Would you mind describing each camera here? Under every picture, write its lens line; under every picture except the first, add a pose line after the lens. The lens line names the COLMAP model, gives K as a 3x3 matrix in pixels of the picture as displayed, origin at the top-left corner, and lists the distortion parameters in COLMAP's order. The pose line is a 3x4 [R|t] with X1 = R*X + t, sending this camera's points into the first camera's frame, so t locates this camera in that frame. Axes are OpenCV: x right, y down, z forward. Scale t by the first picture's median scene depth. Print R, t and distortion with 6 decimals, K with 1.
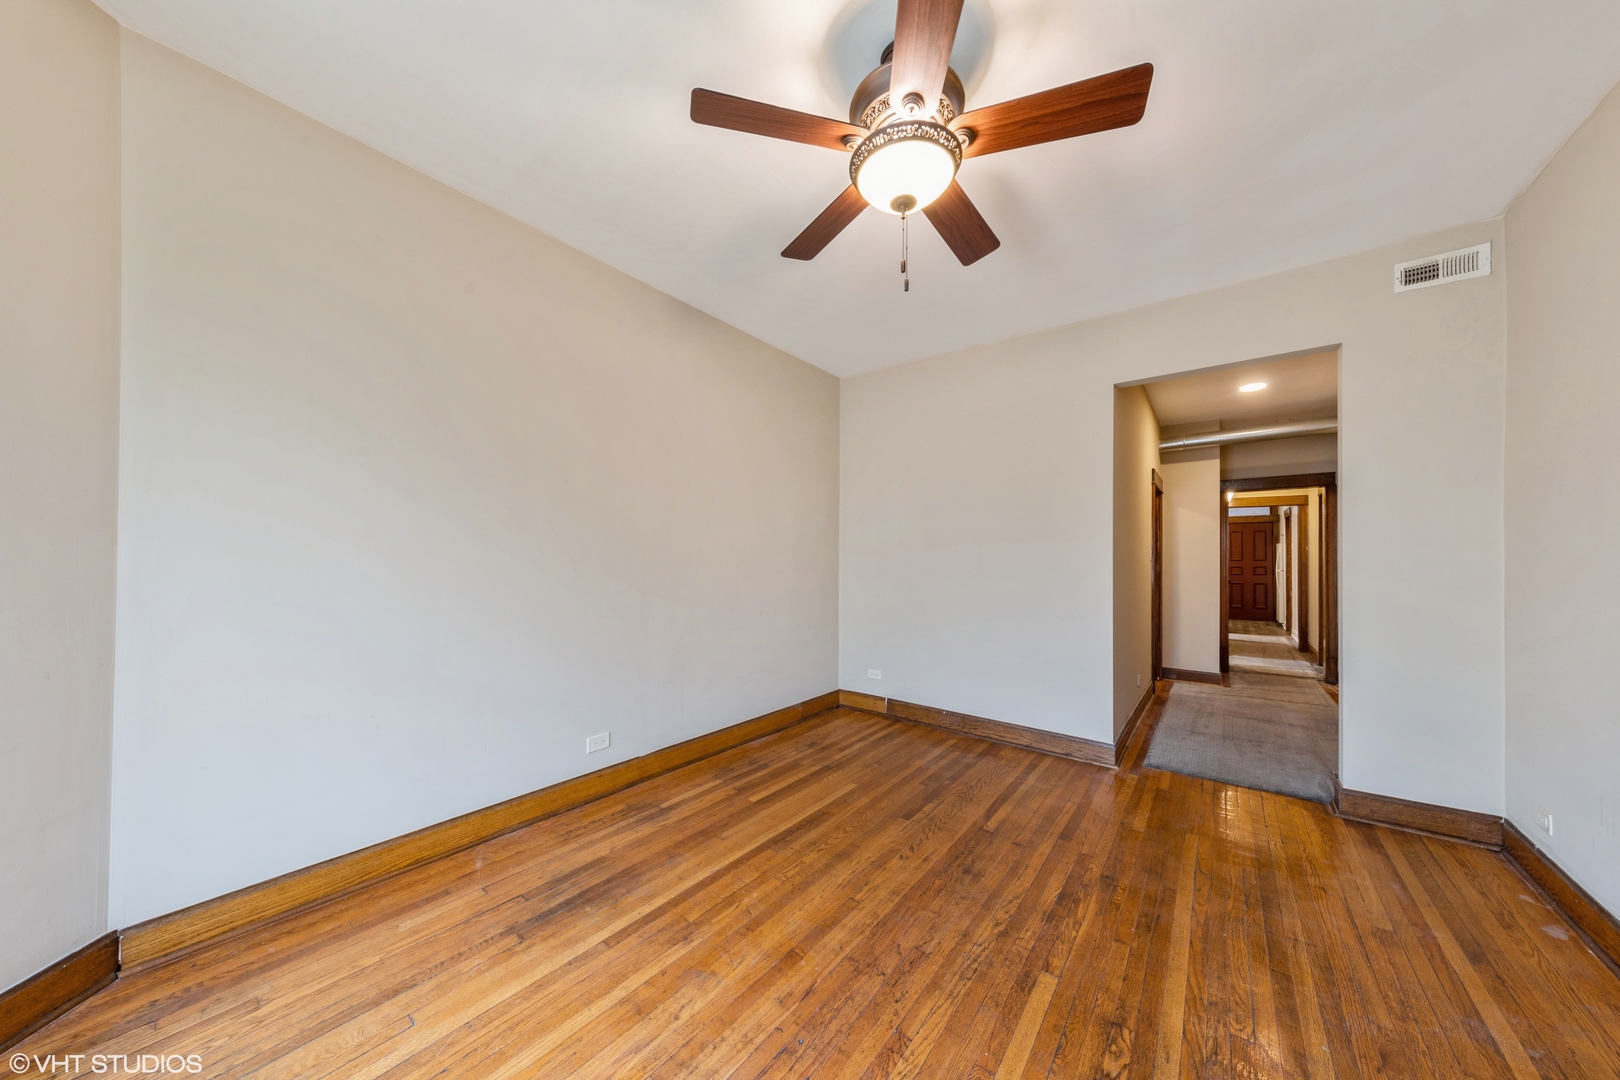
lens RADIAL K [[536.2, 0, 812.5], [0, 536.2, 552.0], [0, 0, 1]] dist [-0.000912, -0.000161]
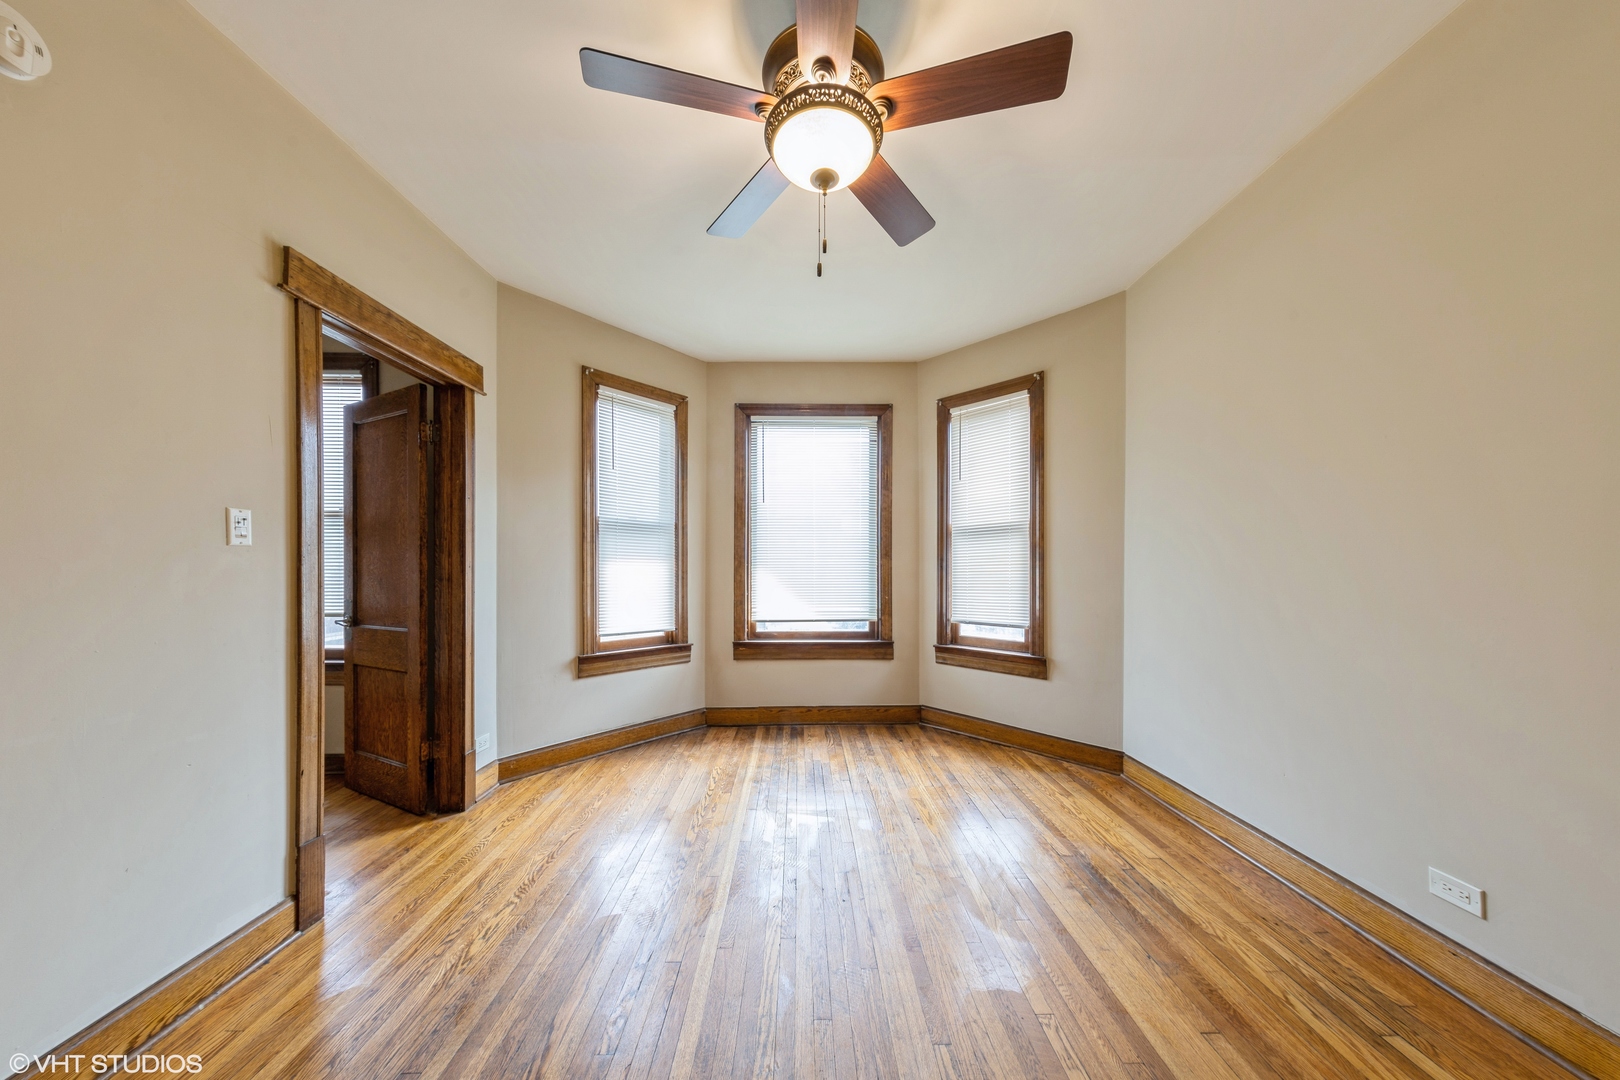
lens RADIAL K [[517.6, 0, 810.7], [0, 517.6, 575.1], [0, 0, 1]] dist [0.000136, 0.000005]
pose [[-0.783091, 0.001502, -0.621905, 0.530998], [0.005187, 0.999978, -0.004117, 0.035489], [0.621885, -0.006450, -0.783082, 1.197529]]
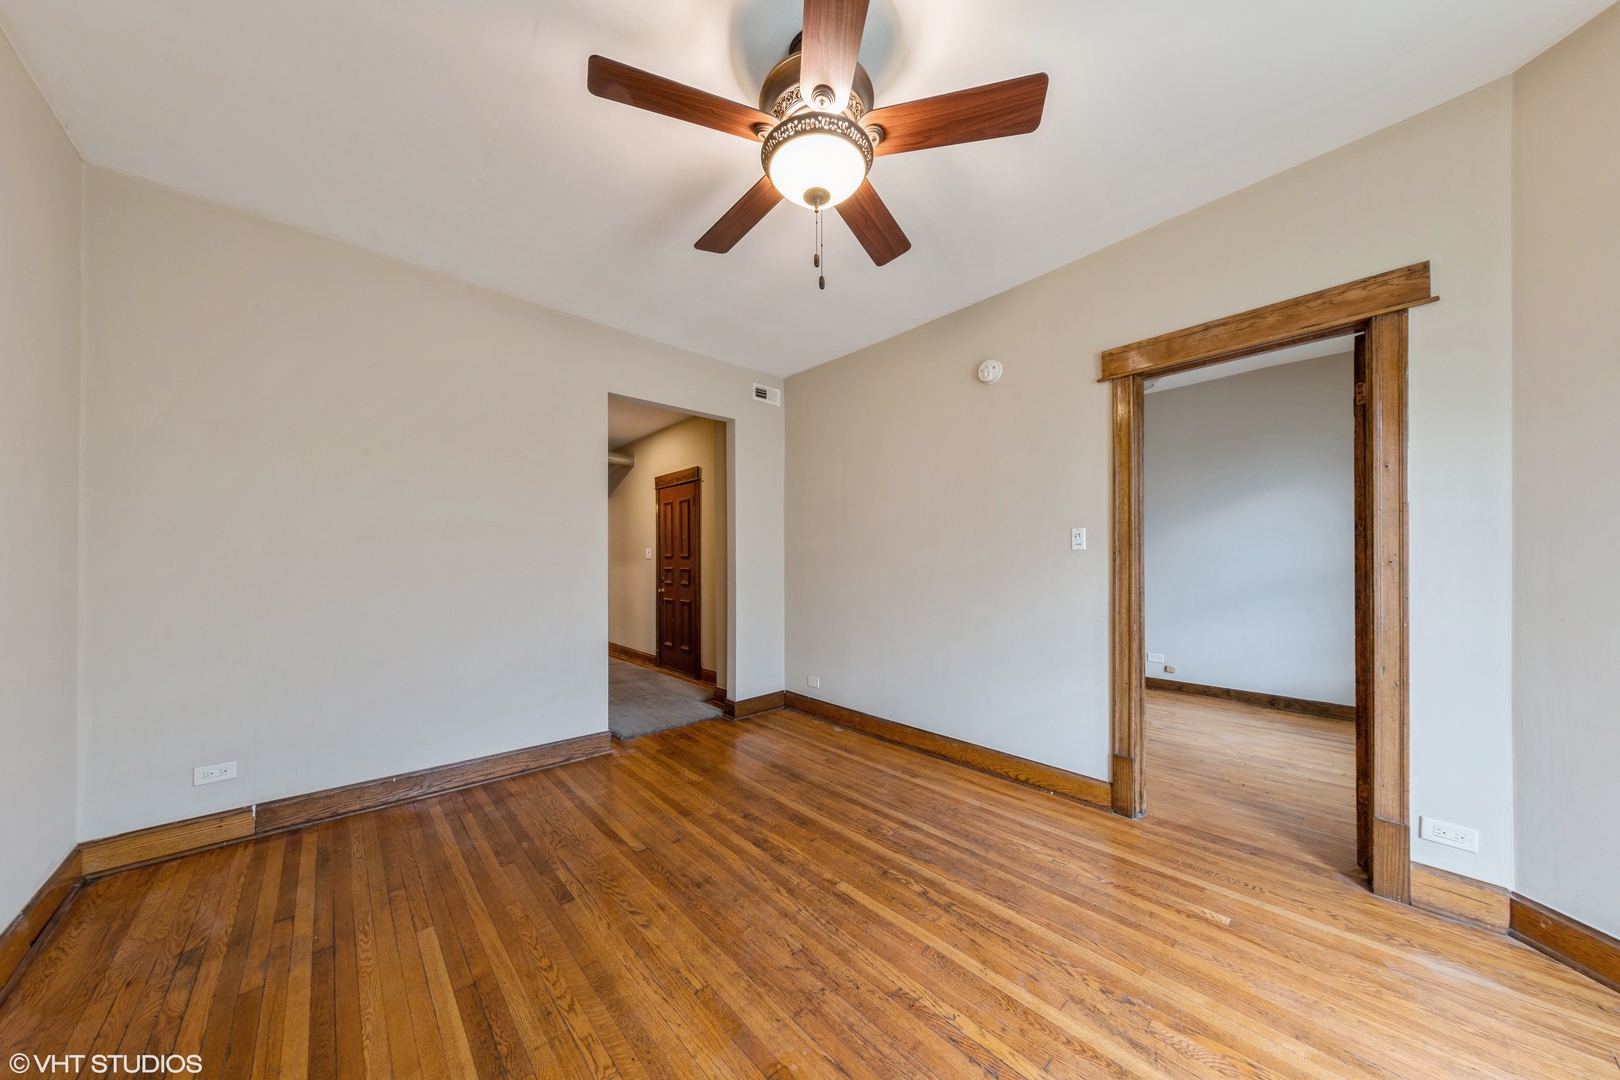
lens RADIAL K [[520.0, 0, 807.8], [0, 520.0, 547.5], [0, 0, 1]] dist [0.000942, 0.000036]
pose [[0.174221, 0.010759, 0.984648, -0.554477], [-0.006800, 0.999930, -0.009722, 0.001207], [-0.984683, -0.005002, 0.174282, 0.599374]]
